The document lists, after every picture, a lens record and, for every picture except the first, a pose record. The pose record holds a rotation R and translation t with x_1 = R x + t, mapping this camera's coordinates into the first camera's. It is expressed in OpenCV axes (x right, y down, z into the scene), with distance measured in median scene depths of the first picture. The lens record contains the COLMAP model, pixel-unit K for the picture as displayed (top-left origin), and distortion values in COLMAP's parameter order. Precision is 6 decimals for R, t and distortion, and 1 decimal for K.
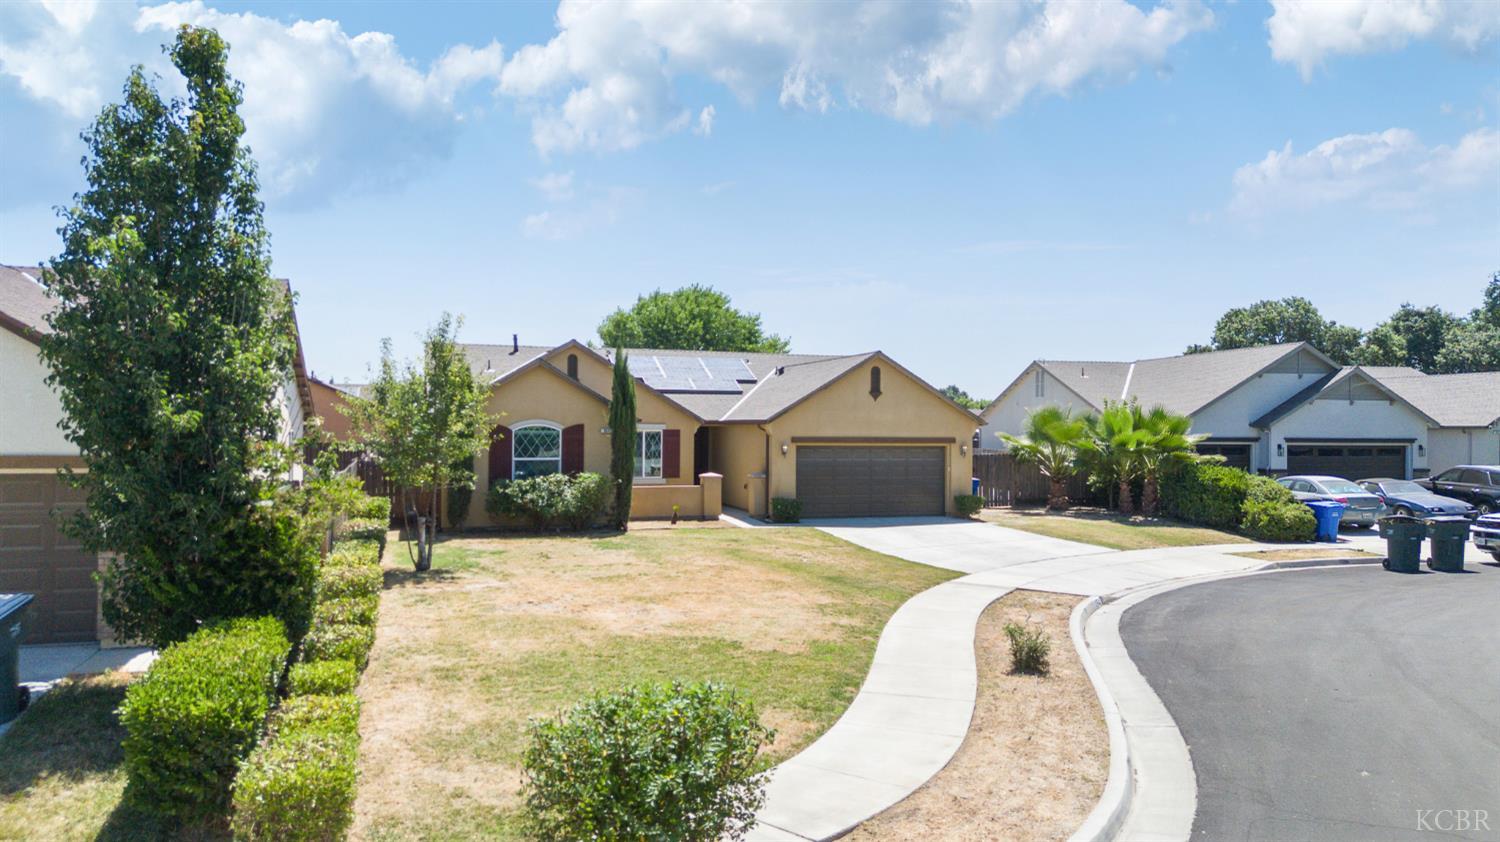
lens RADIAL K [[1104.3, 0, 750.0], [0, 1104.3, 421.0], [0, 0, 1]] dist [0.054903, -0.079222]
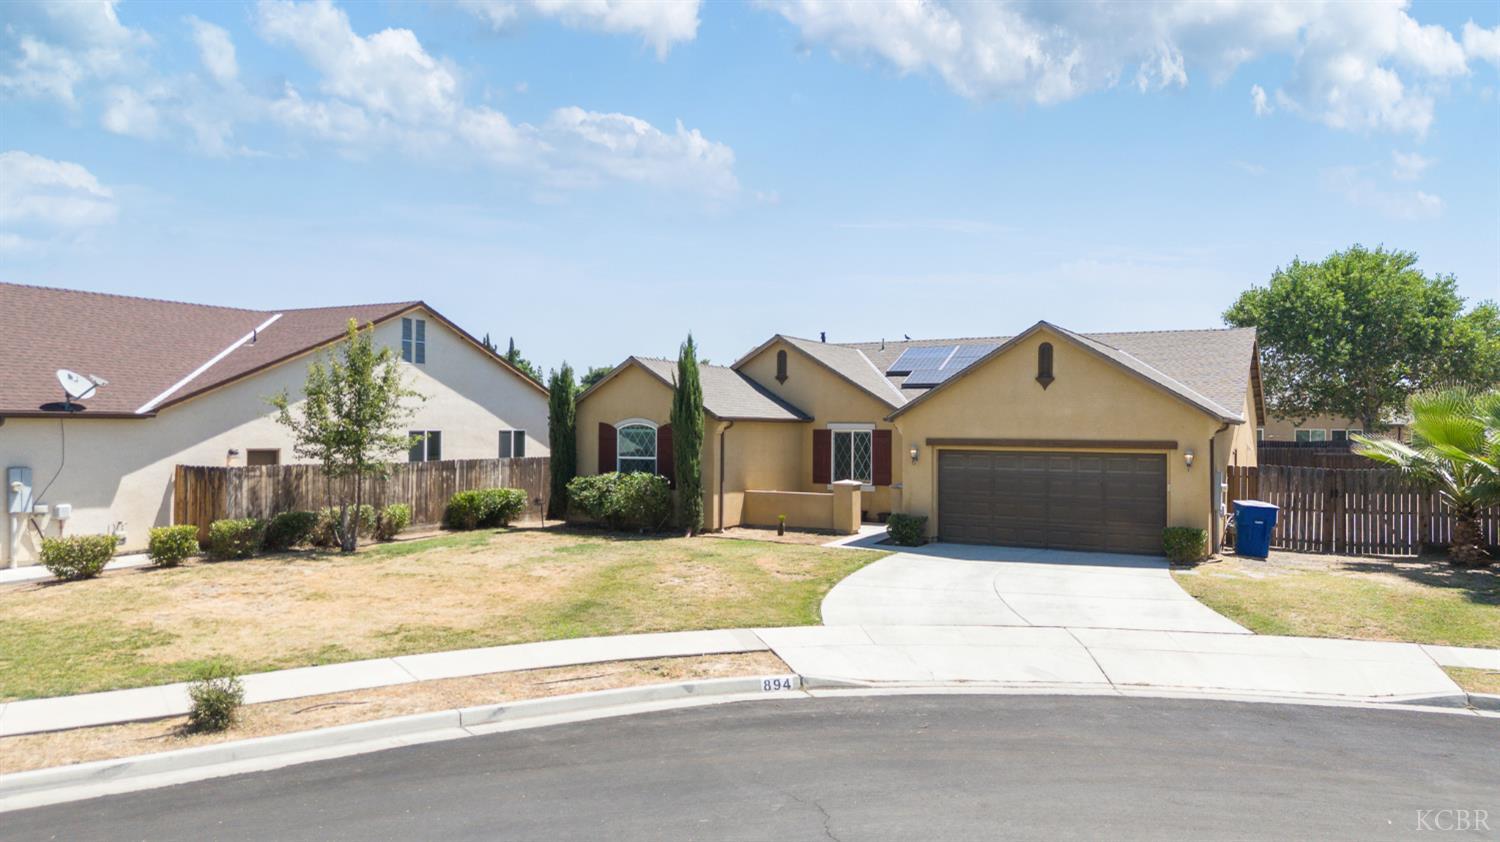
lens RADIAL K [[1104.3, 0, 750.0], [0, 1104.3, 421.0], [0, 0, 1]] dist [0.054903, -0.079222]
pose [[0.659006, -0.006597, -0.752109, 0.536062], [0.001433, 0.999971, -0.007515, 0.007575], [0.752137, 0.003874, 0.658996, 0.368199]]
